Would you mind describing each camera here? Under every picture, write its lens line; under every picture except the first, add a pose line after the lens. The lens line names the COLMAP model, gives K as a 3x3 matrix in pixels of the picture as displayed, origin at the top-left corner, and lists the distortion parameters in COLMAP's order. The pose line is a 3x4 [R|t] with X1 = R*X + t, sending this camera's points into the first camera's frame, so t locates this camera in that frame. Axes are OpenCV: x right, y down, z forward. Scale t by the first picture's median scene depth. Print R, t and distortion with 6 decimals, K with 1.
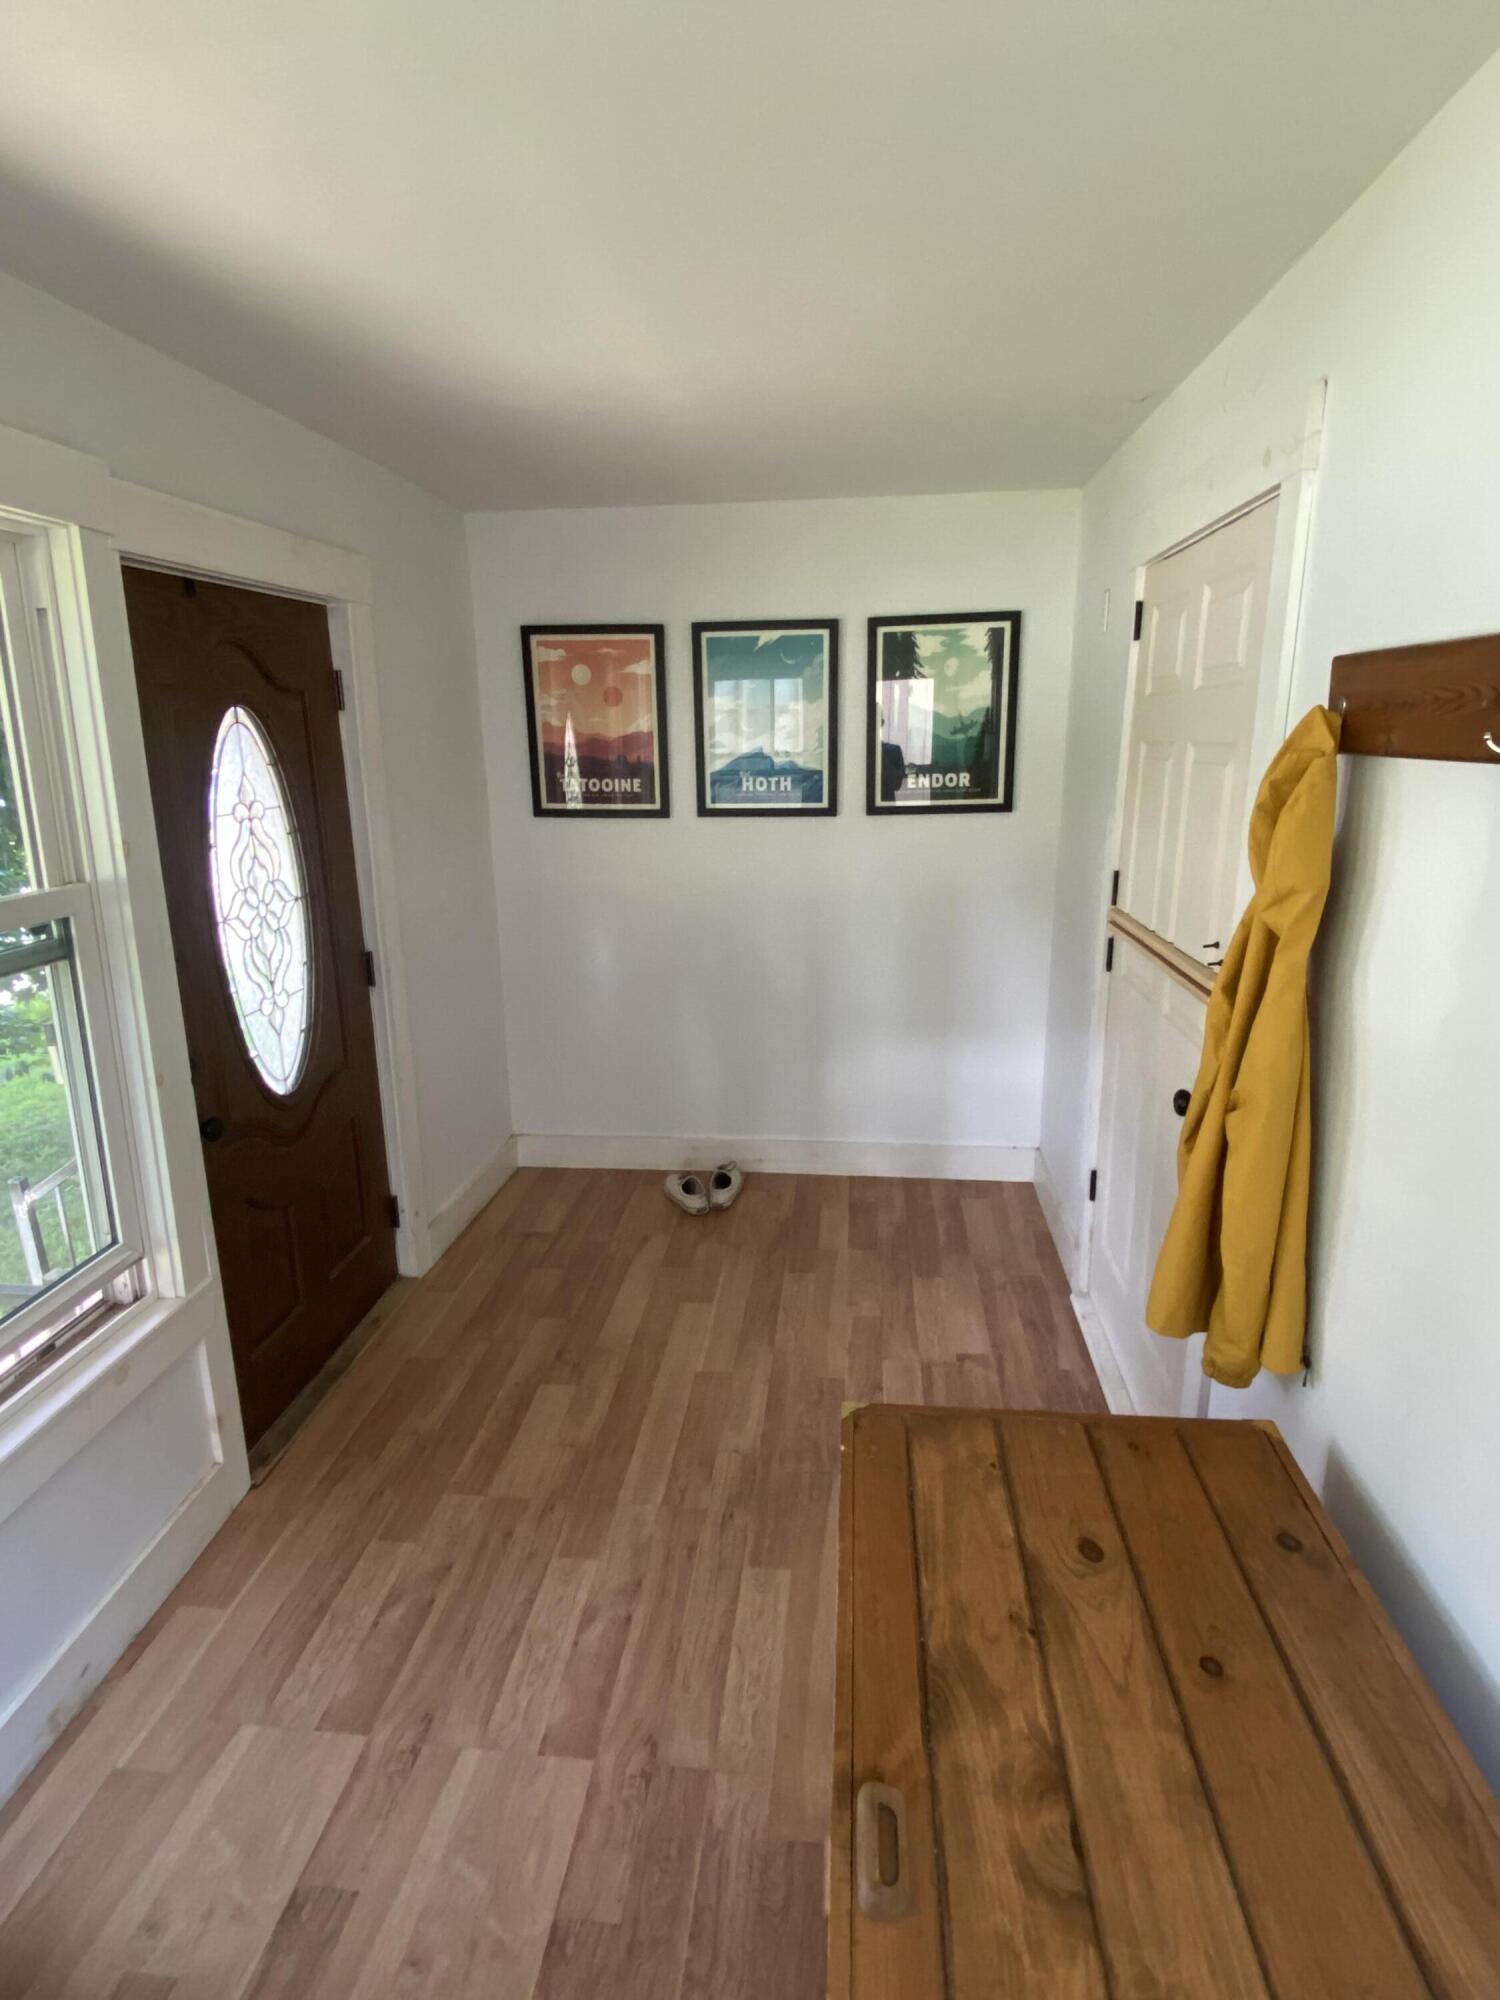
lens RADIAL K [[1020.9, 0, 750.0], [0, 1020.9, 1000.0], [0, 0, 1]] dist [0.065820, -0.054279]
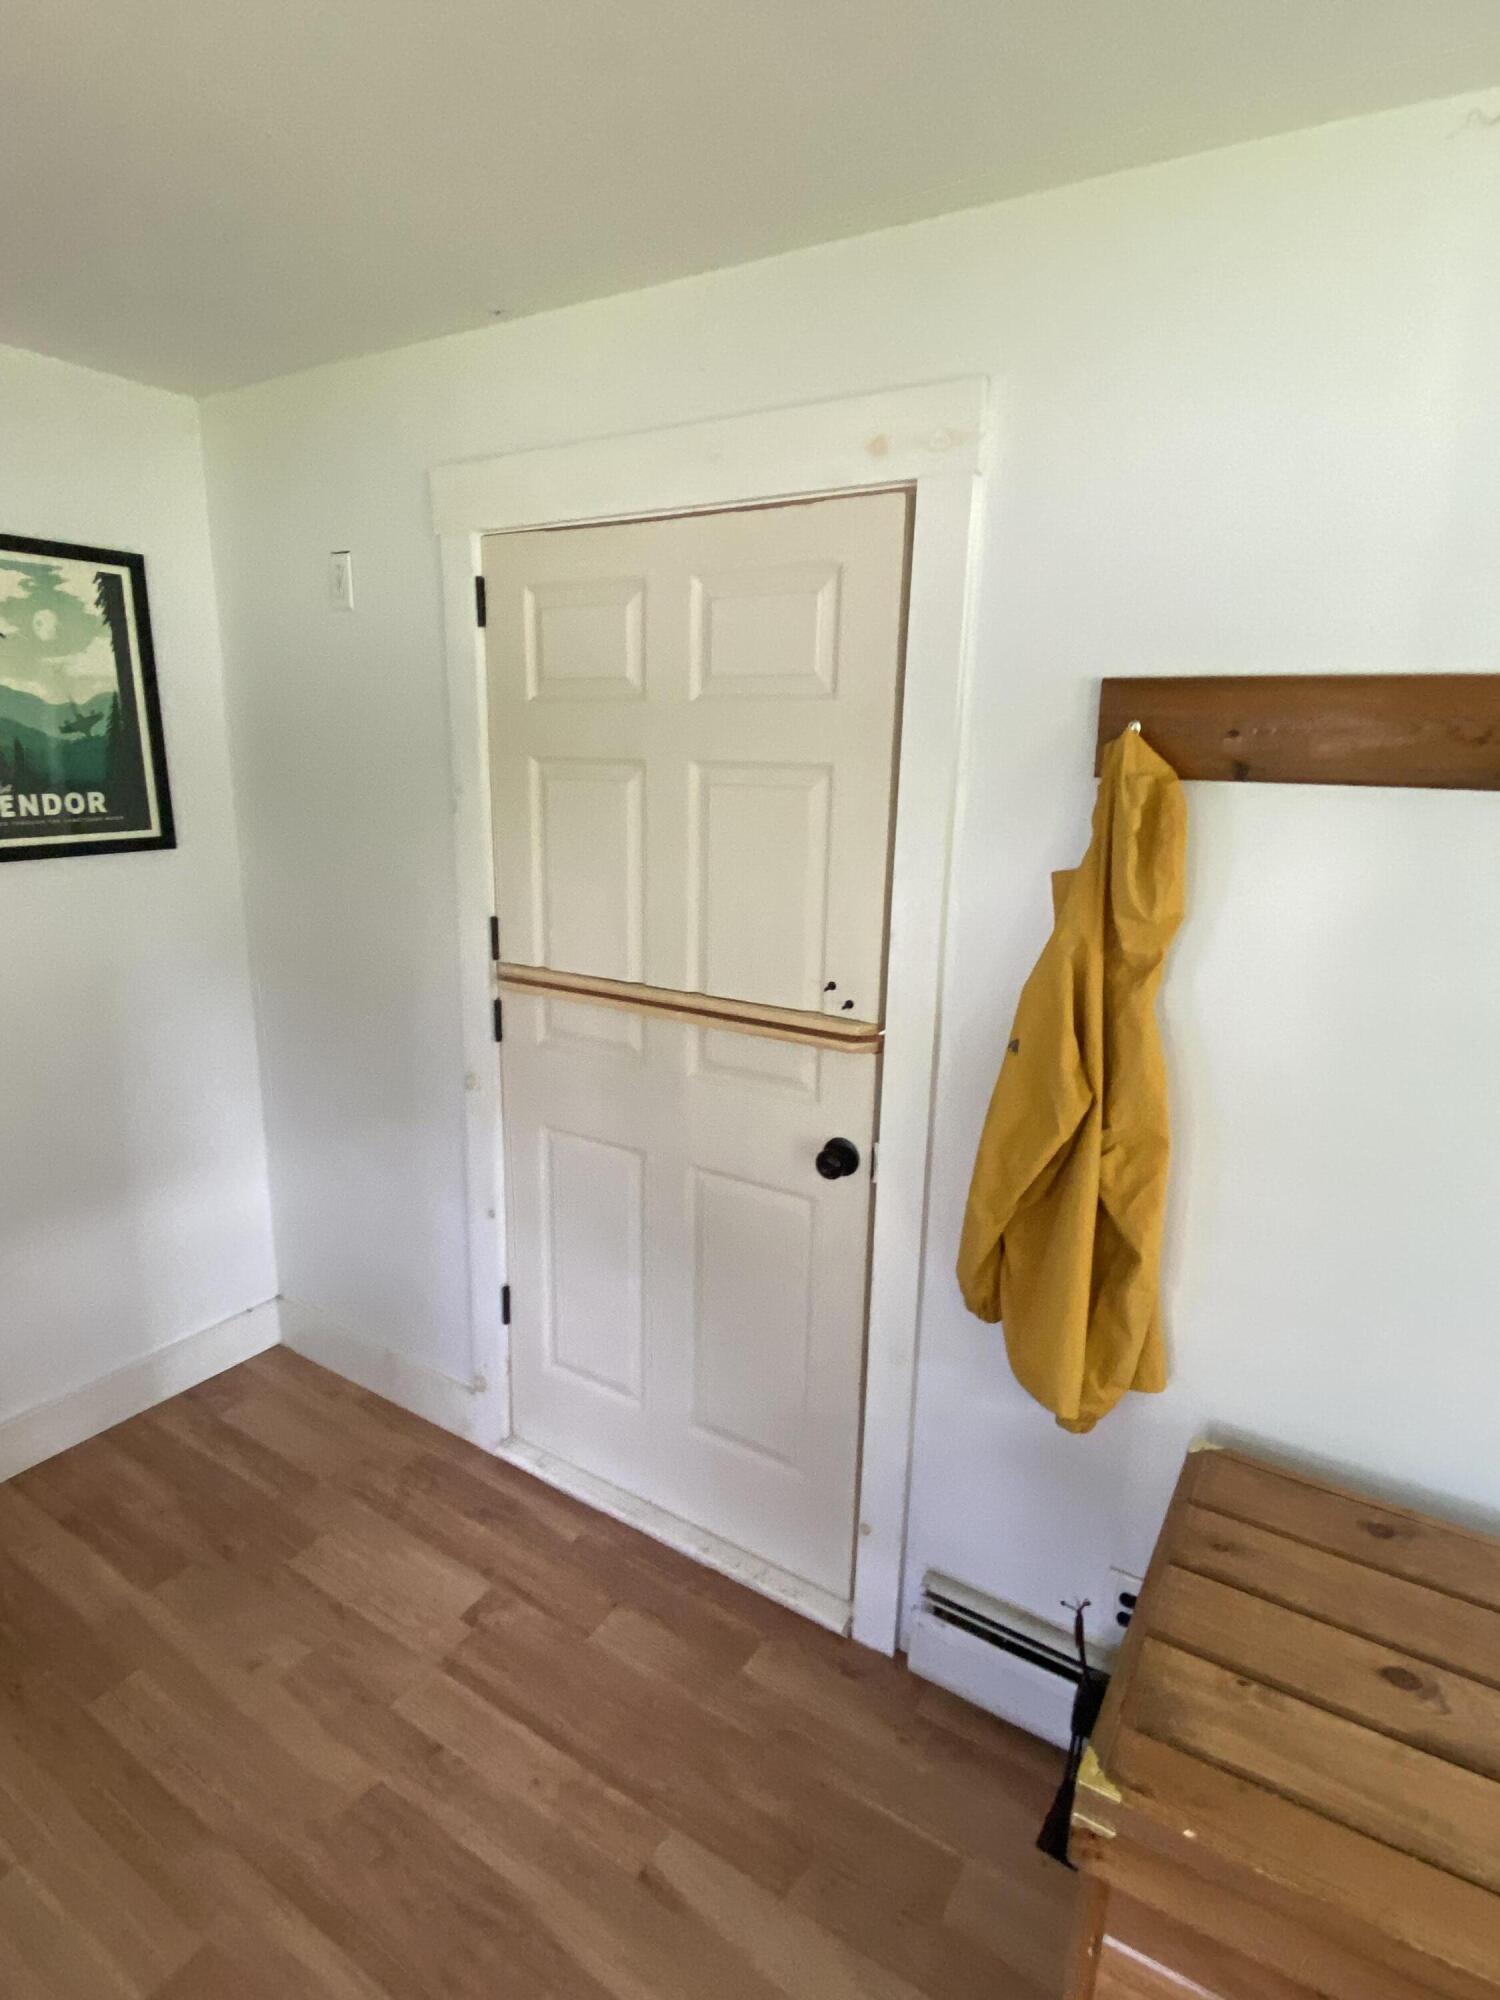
lens RADIAL K [[1056.7, 0, 746.6], [0, 1056.7, 997.4], [0, 0, 1]] dist [0.024799, -0.019014]
pose [[0.450373, -0.187103, 0.873015, -0.221214], [0.200032, 0.974085, 0.105572, -0.088333], [-0.870144, 0.127084, 0.476129, 0.358014]]
